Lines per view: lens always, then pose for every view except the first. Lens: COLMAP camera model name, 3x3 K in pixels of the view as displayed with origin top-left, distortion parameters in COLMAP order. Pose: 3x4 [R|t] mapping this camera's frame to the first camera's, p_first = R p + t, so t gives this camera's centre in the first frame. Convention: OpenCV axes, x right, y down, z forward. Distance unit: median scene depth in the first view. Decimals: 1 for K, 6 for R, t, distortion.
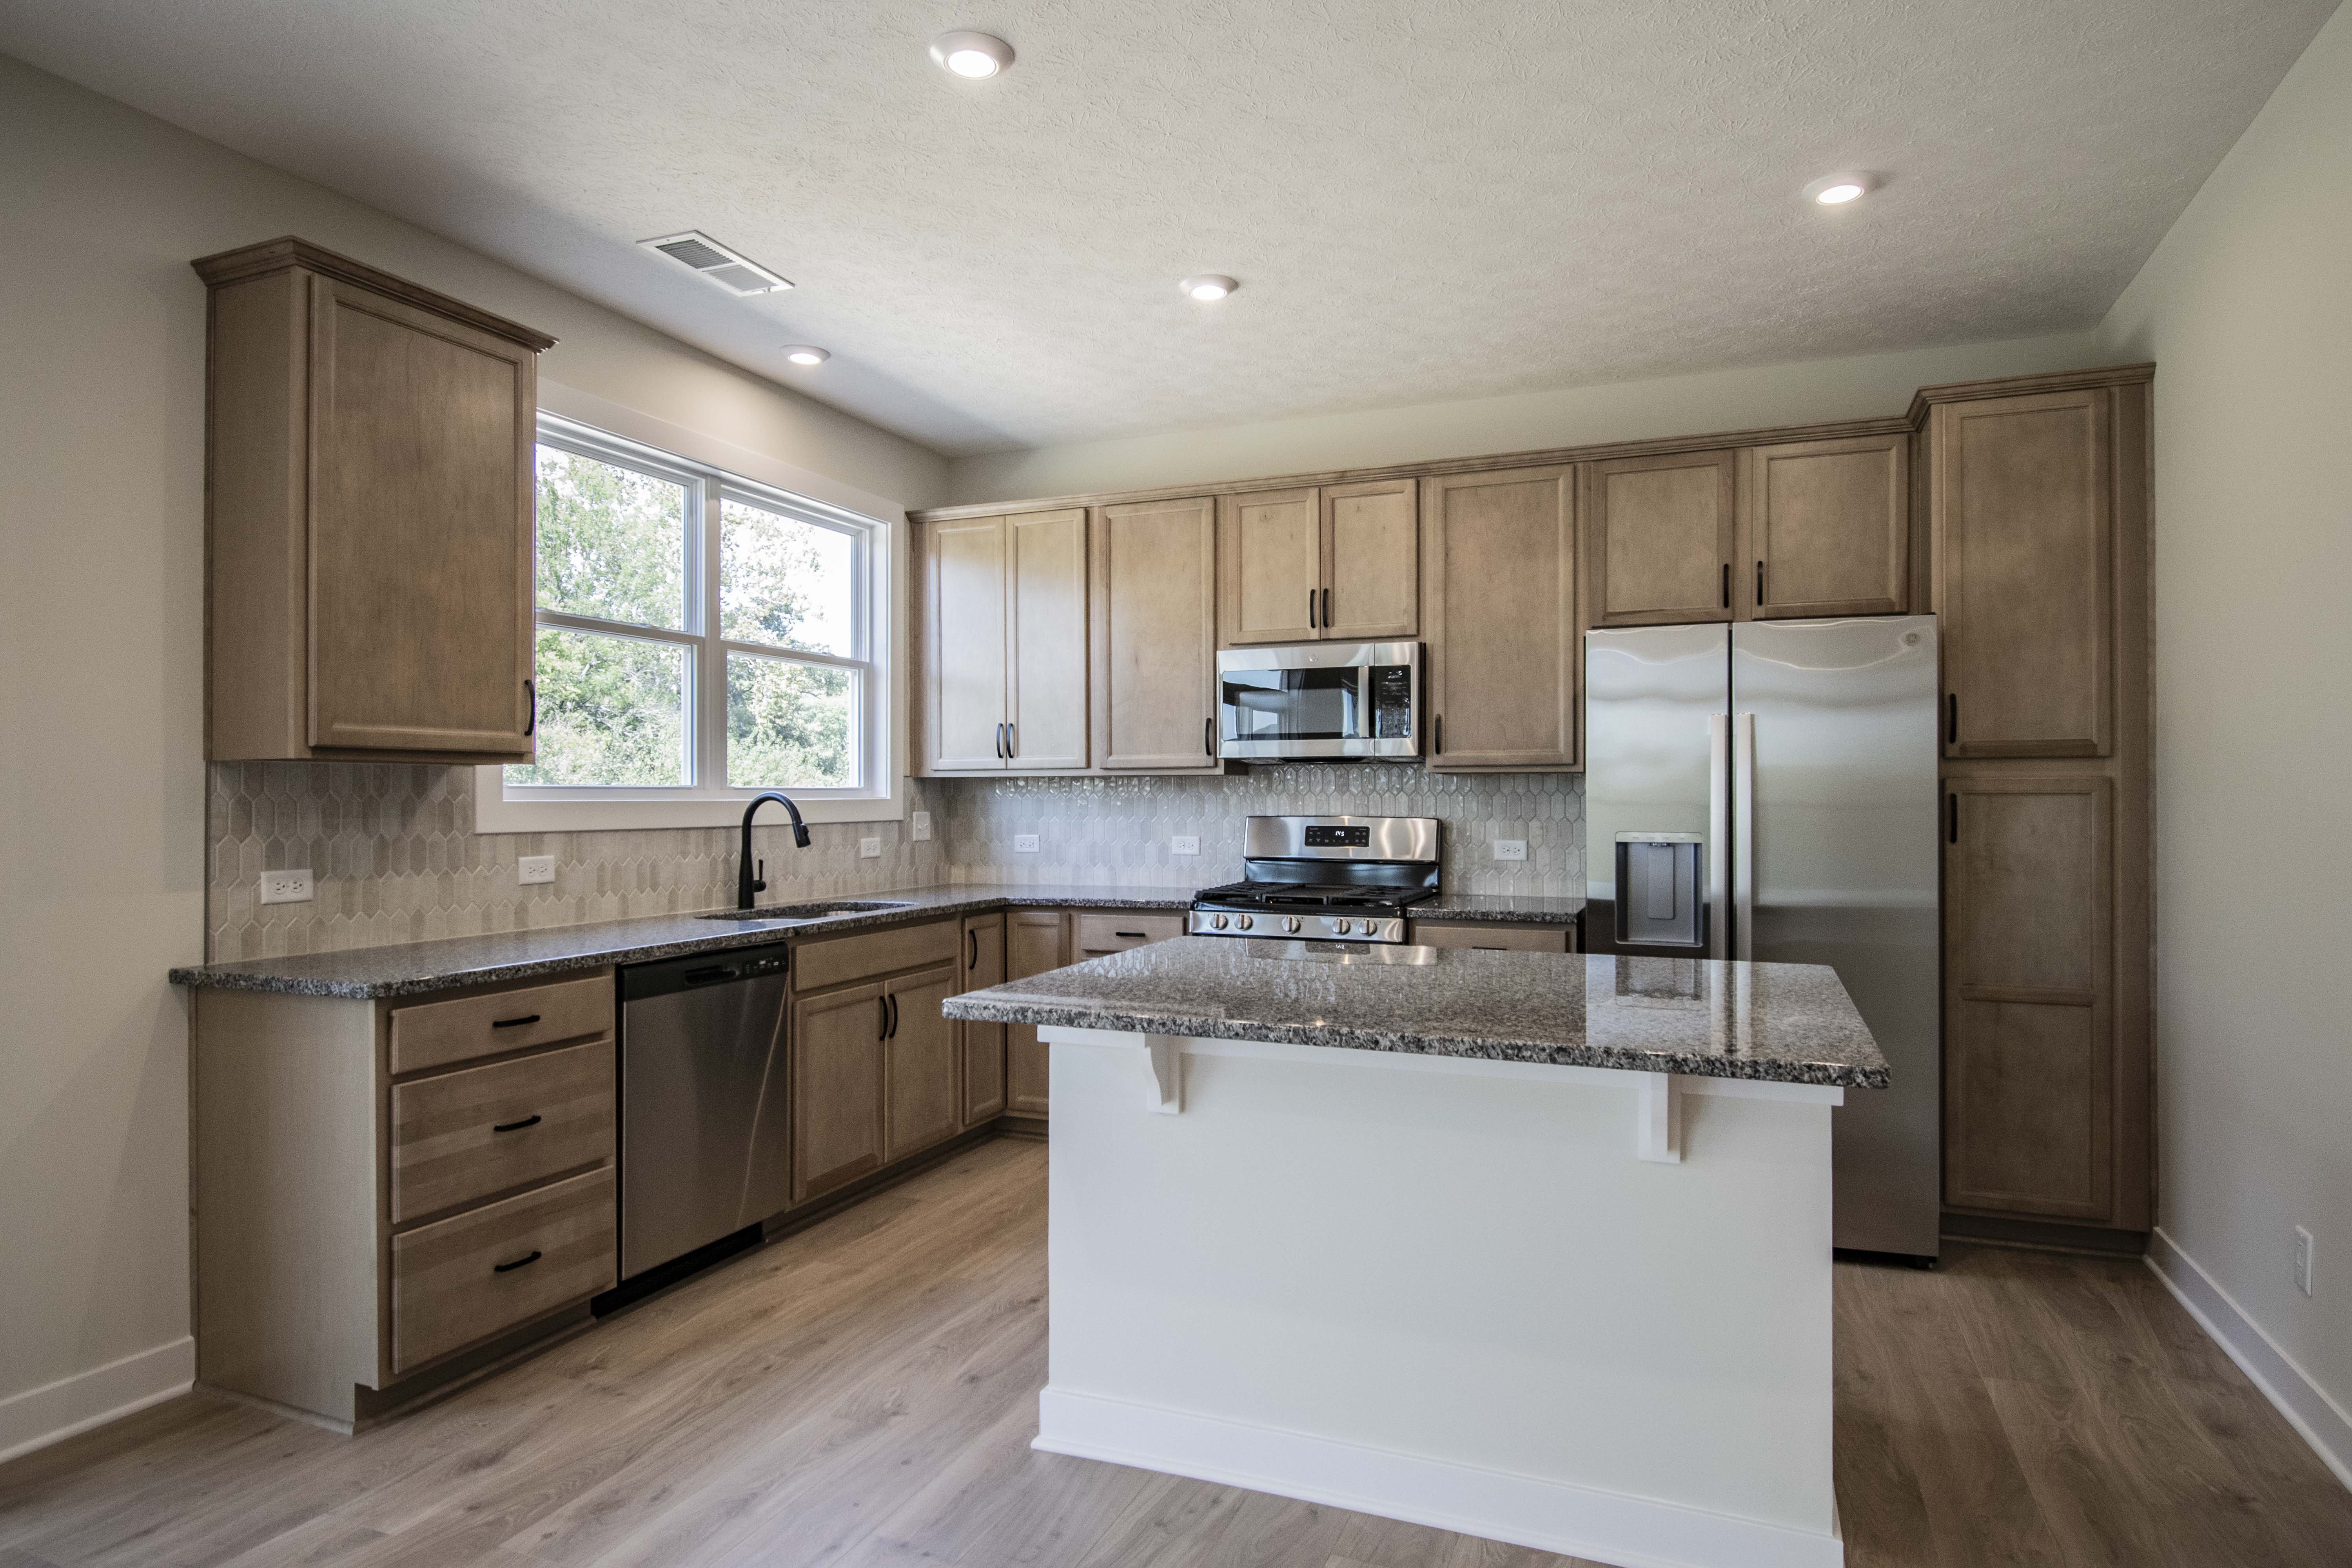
lens RADIAL K [[1308.4, 0, 1184.6], [0, 1308.4, 792.0], [0, 0, 1]] dist [0.003194, -0.016279]
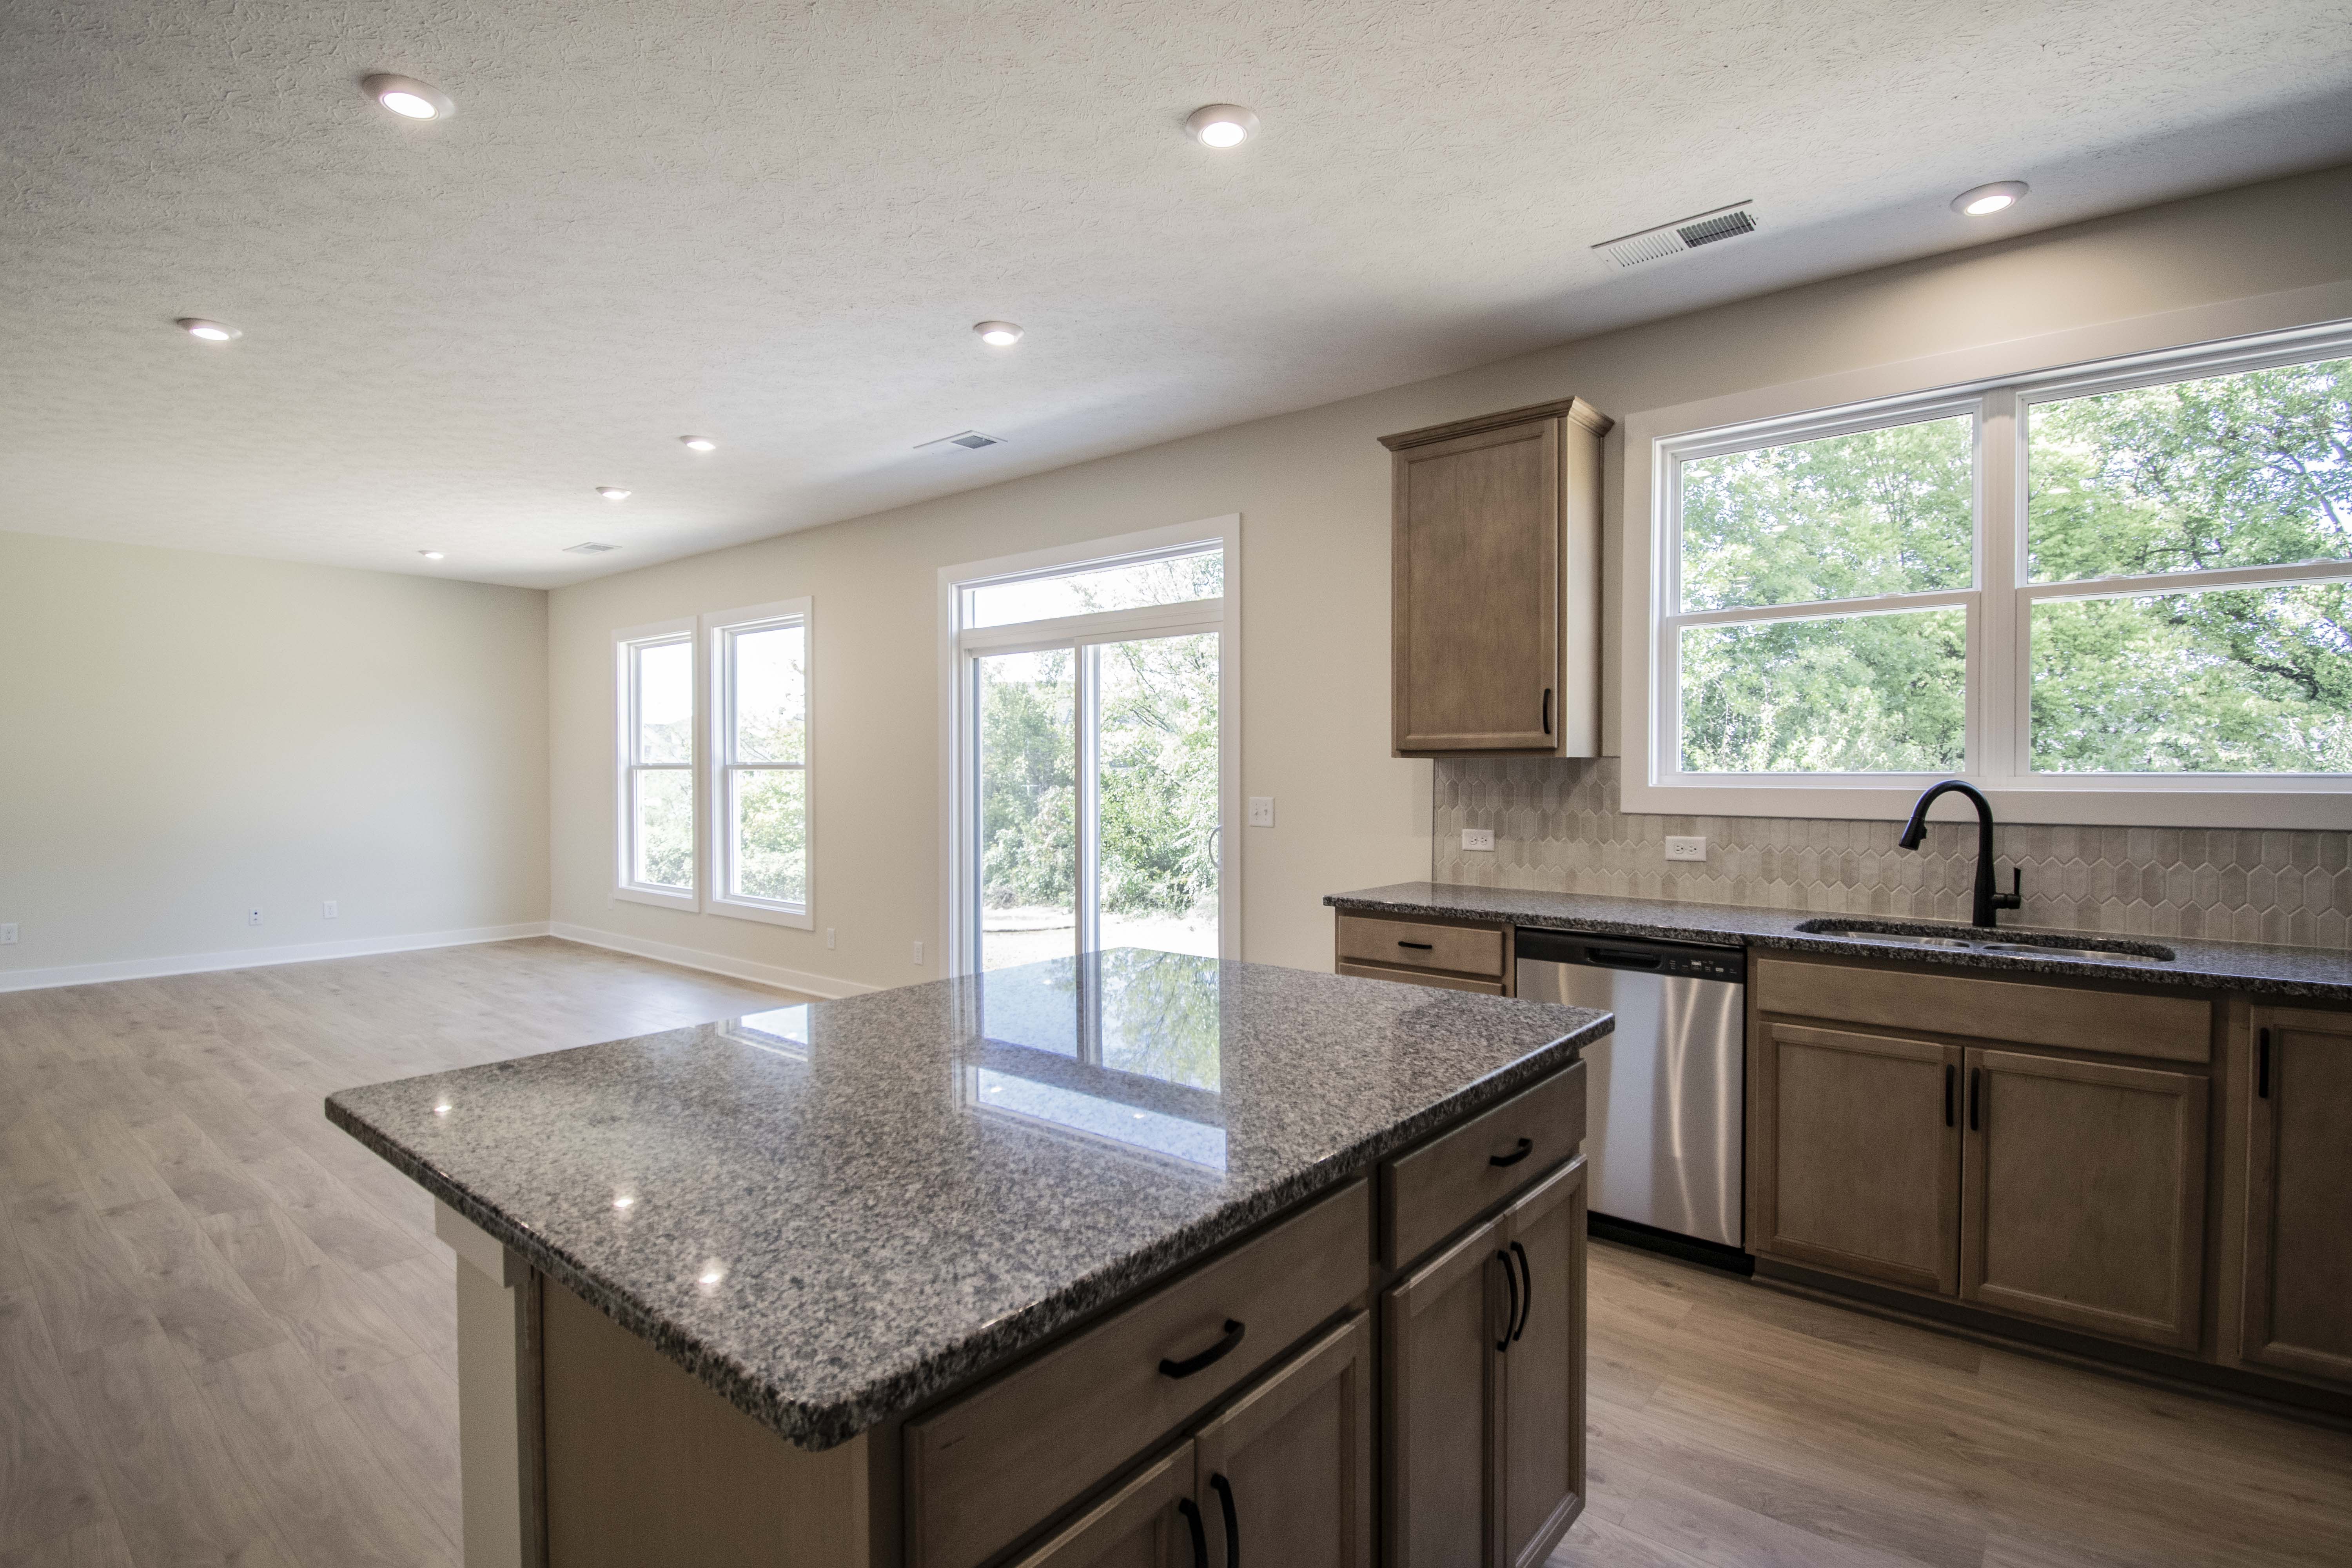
lens RADIAL K [[1133.7, 0, 1193.7], [0, 1133.7, 783.6], [0, 0, 1]] dist [-0.000287, -0.002519]
pose [[-0.297678, 0.015792, -0.954536, 0.564973], [0.004483, 0.999875, 0.015145, -0.012584], [0.954656, 0.000229, -0.297712, 0.908632]]
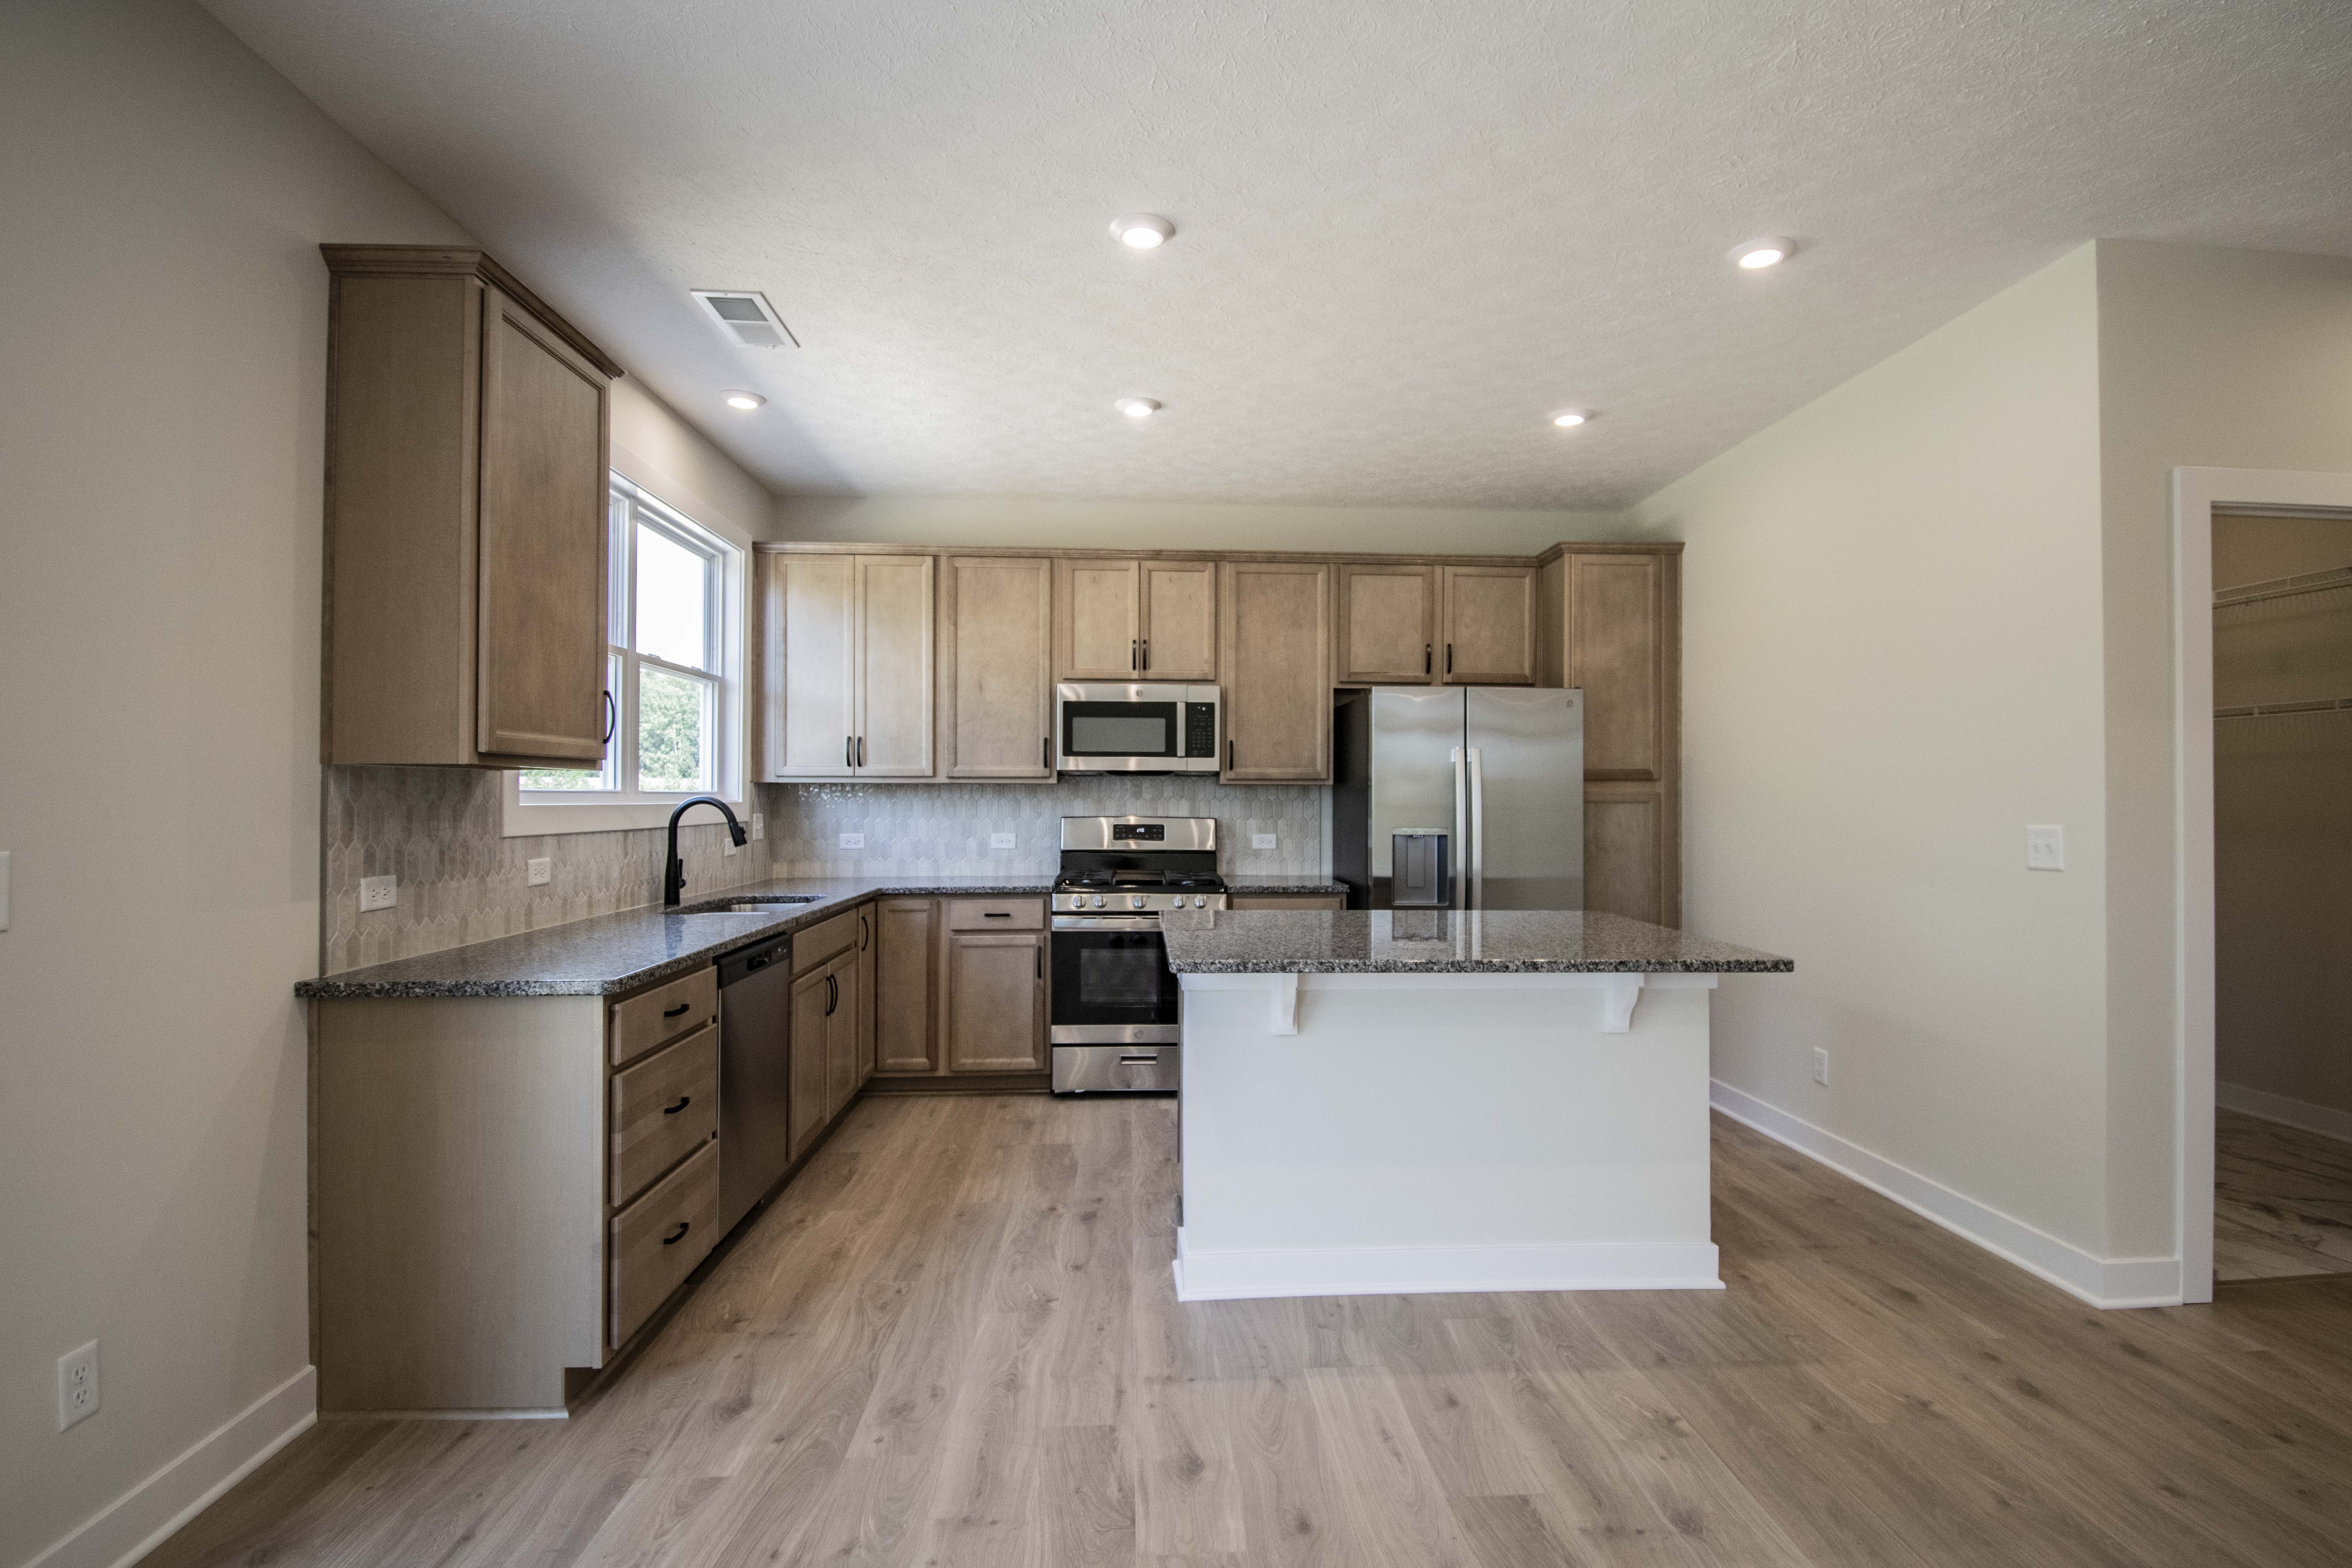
lens RADIAL K [[1114.2, 0, 1190.7], [0, 1114.2, 785.5], [0, 0, 1]] dist [0.010143, -0.019166]
pose [[0.903471, 0.009645, 0.428541, -0.419022], [-0.006675, 0.999942, -0.008433, -0.004321], [-0.428598, 0.004758, 0.903483, -0.011809]]
